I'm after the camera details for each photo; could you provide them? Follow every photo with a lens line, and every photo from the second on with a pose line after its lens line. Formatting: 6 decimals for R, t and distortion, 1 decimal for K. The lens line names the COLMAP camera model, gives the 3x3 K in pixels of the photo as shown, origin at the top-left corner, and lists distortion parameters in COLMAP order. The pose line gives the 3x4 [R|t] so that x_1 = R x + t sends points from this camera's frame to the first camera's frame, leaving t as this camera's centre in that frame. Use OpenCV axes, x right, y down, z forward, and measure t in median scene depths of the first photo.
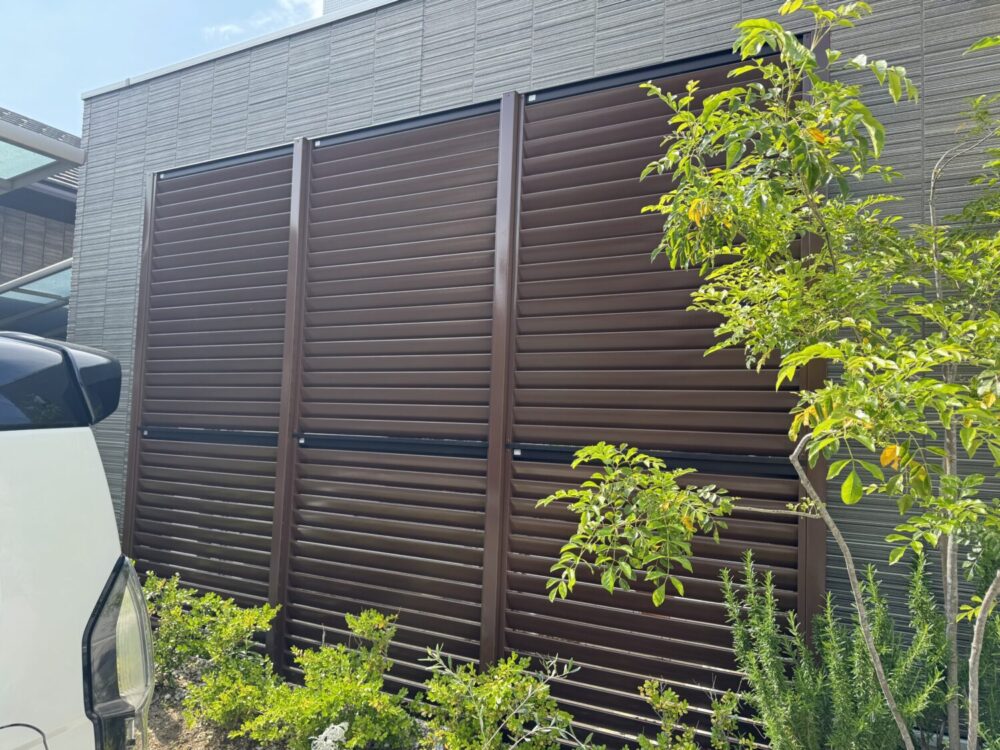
lens RADIAL K [[712.5, 0, 499.7], [0, 712.5, 373.4], [0, 0, 1]] dist [-0.004245, -0.007463]
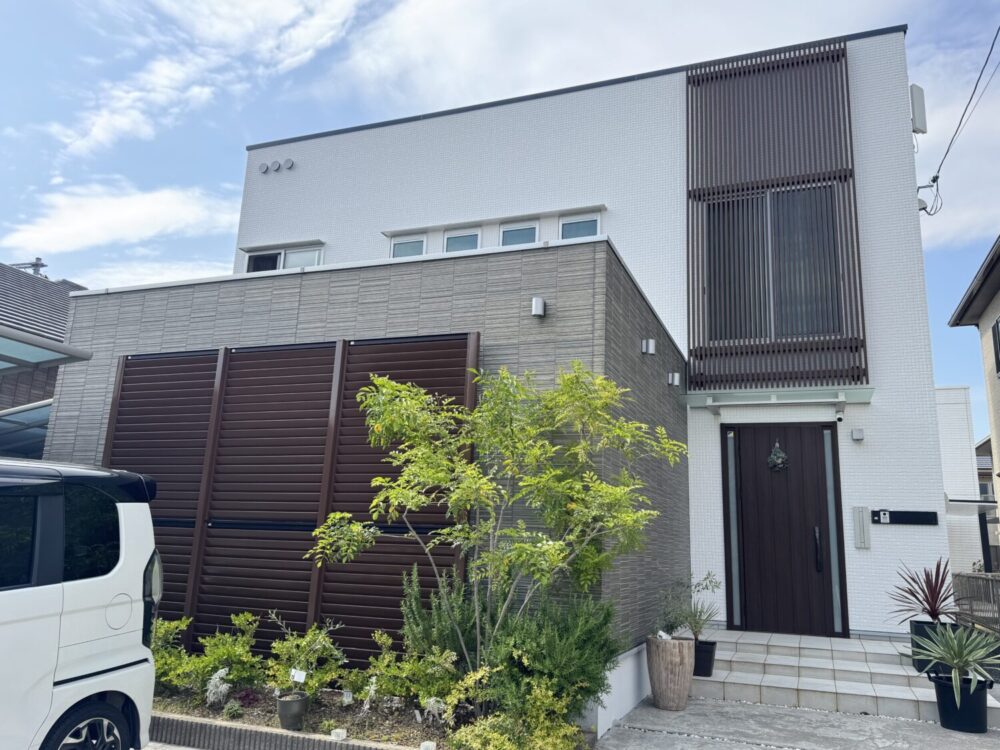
lens RADIAL K [[712.5, 0, 517.3], [0, 712.5, 377.9], [0, 0, 1]] dist [-0.004245, -0.007463]
pose [[0.987168, 0.041252, 0.154266, 0.180609], [-0.016990, 0.987705, -0.155401, 0.001564], [-0.158780, 0.150786, 0.975732, -0.886761]]
